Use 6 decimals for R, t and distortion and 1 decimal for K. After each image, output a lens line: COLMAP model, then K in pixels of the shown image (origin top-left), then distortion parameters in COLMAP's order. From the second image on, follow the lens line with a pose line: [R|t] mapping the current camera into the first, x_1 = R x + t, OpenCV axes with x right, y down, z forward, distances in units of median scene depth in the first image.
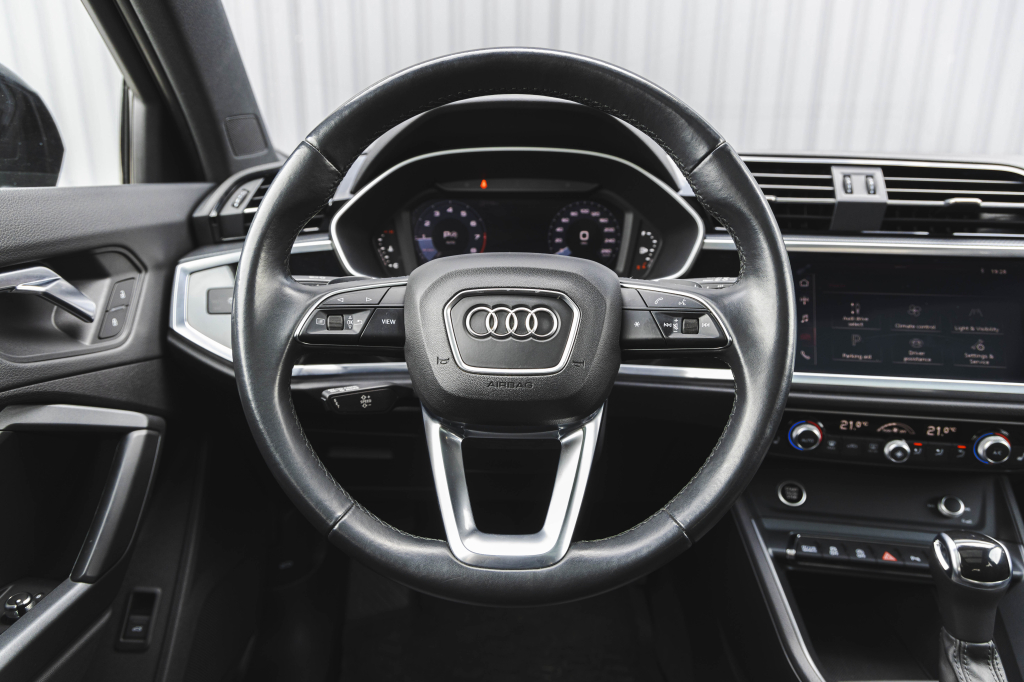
lens RADIAL K [[683.8, 0, 514.8], [0, 683.8, 347.3], [0, 0, 1]] dist [0.007550, -0.000360]
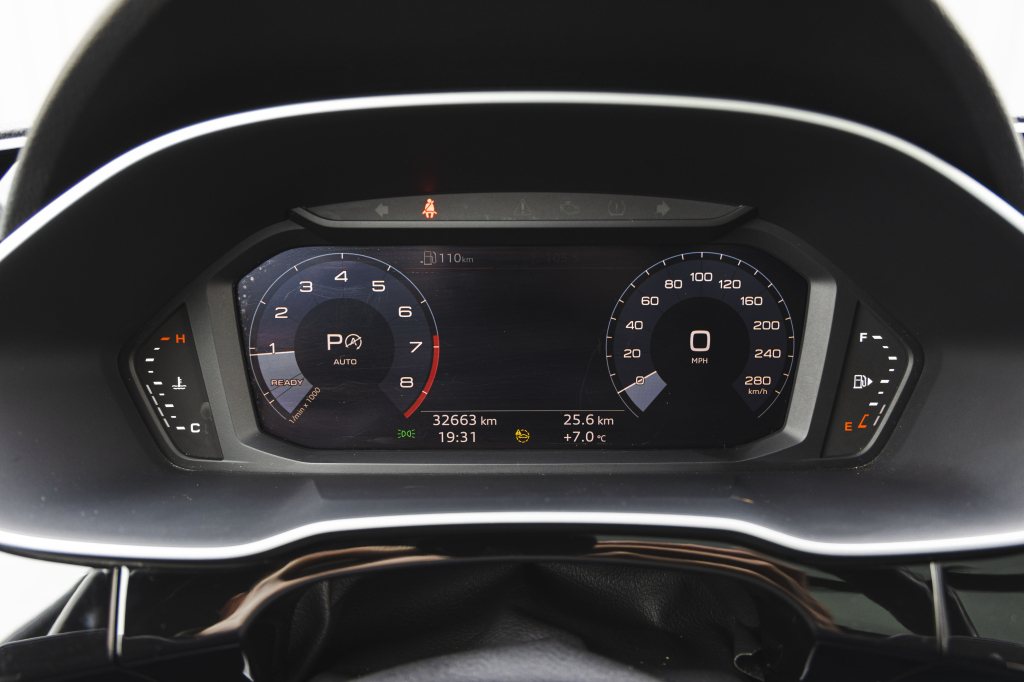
lens RADIAL K [[683.8, 0, 521.1], [0, 683.8, 333.4], [0, 0, 1]] dist [0.007550, -0.000360]
pose [[0.999884, -0.009380, 0.011983, -0.001914], [0.009514, 0.999892, -0.011169, -0.193779], [-0.011877, 0.011282, 0.999866, 0.736563]]
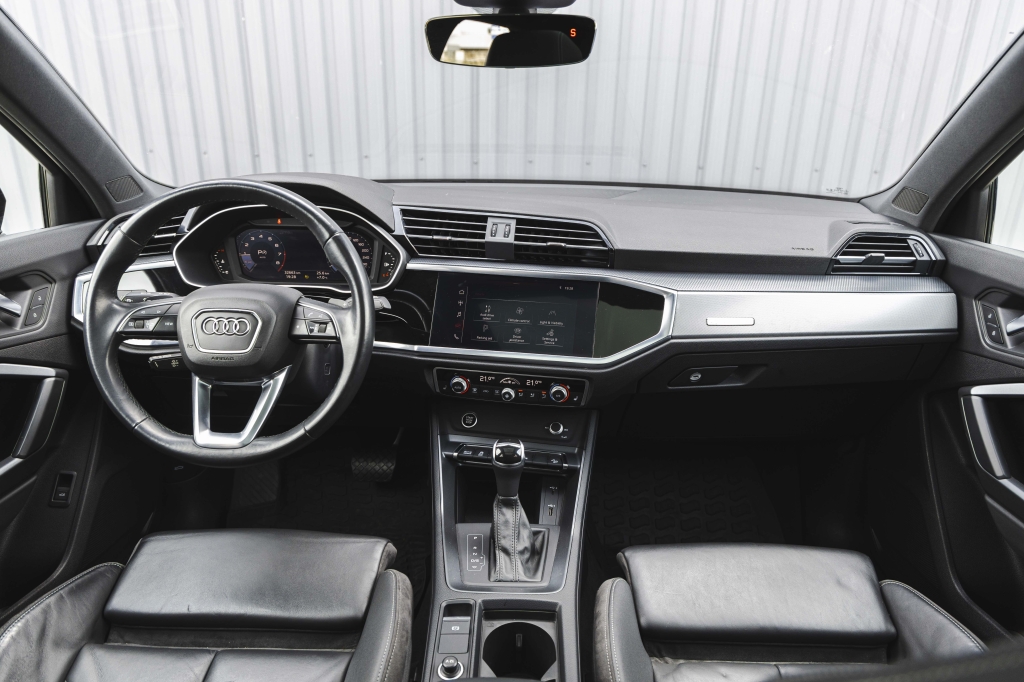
lens RADIAL K [[683.8, 0, 507.0], [0, 683.8, 346.6], [0, 0, 1]] dist [0.007550, -0.000360]
pose [[0.999935, 0.011355, -0.000743, 0.543435], [-0.011257, 0.996634, 0.081198, -0.099899], [0.001662, -0.081184, 0.996698, -0.650871]]
